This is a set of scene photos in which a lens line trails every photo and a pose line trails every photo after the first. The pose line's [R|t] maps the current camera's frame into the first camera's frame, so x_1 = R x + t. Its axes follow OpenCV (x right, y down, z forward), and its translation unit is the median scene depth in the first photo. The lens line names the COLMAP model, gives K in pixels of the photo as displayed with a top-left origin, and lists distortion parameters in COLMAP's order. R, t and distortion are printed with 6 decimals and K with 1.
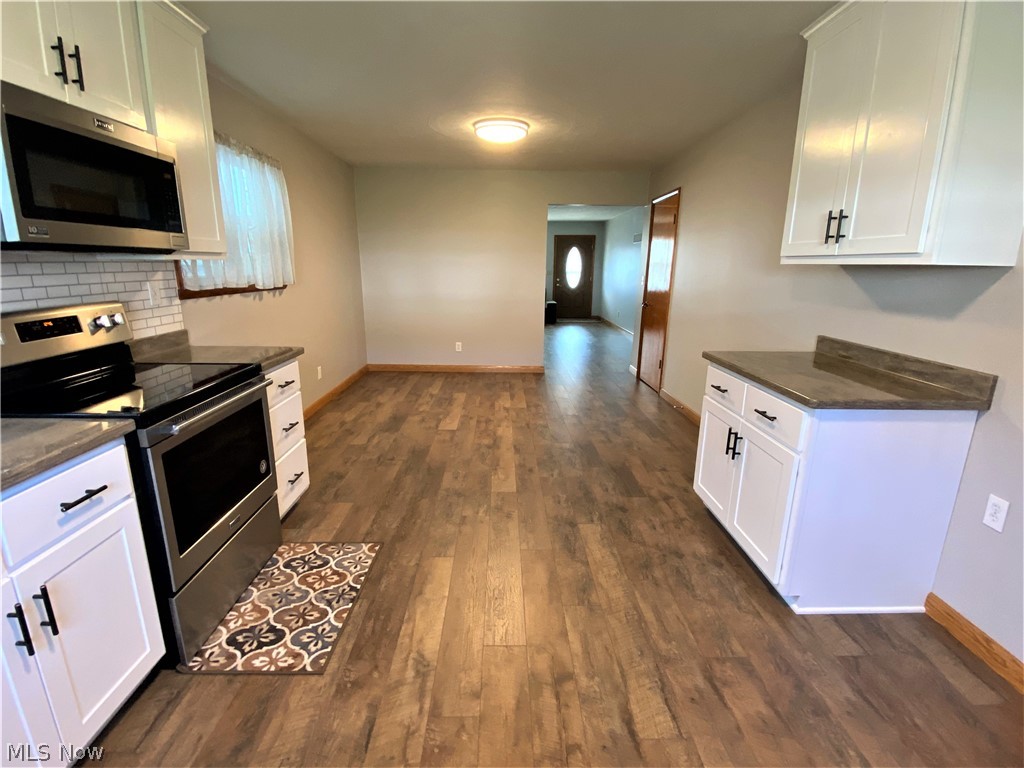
lens RADIAL K [[484.8, 0, 510.5], [0, 484.8, 385.4], [0, 0, 1]] dist [0.025442, -0.025718]
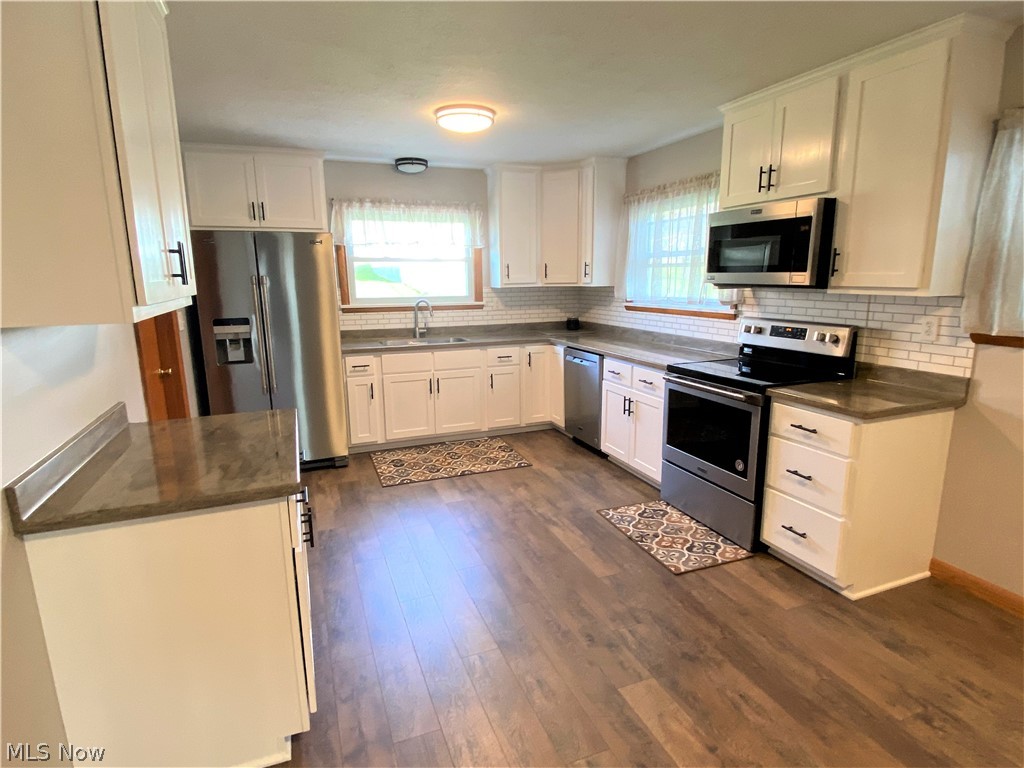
lens RADIAL K [[547.7, 0, 508.6], [0, 547.7, 383.5], [0, 0, 1]] dist [0.086910, -0.097166]
pose [[-0.938544, 0.067835, -0.338428, 0.447098], [-0.081743, 0.908920, 0.408879, -0.502594], [0.335340, 0.411415, -0.847517, 1.810487]]
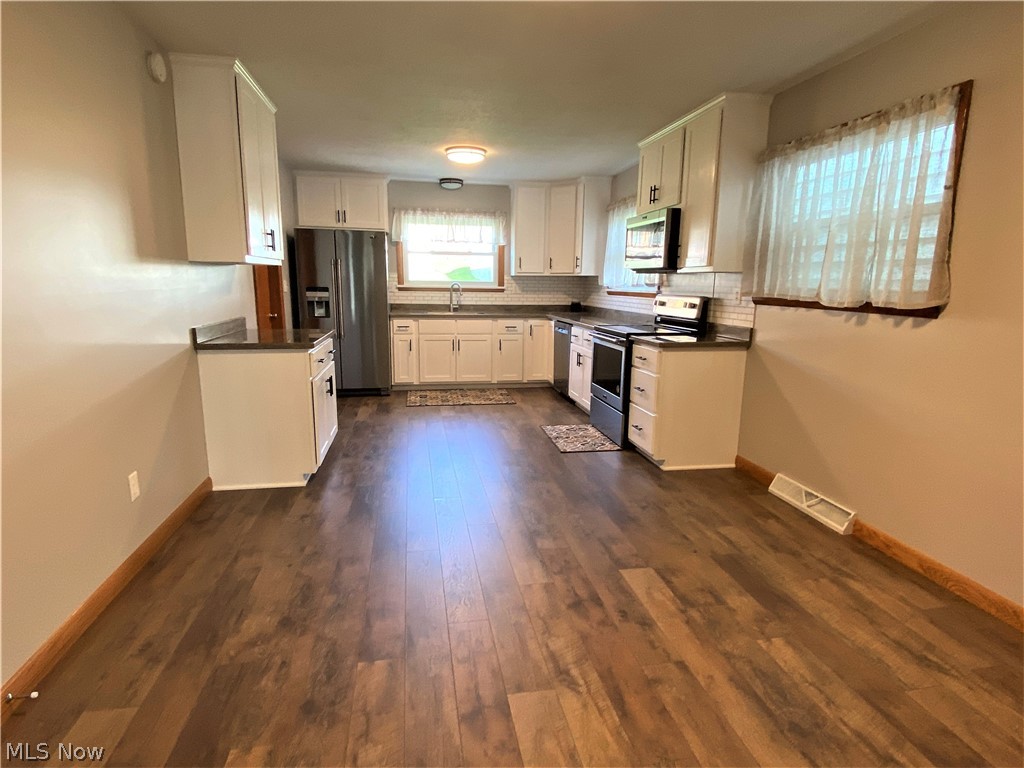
lens RADIAL K [[547.7, 0, 508.6], [0, 547.7, 383.5], [0, 0, 1]] dist [0.086910, -0.097166]
pose [[-0.987229, 0.005921, -0.159196, 0.190435], [-0.060769, 0.909749, 0.410687, -0.618408], [0.147259, 0.415116, -0.897771, 2.619475]]
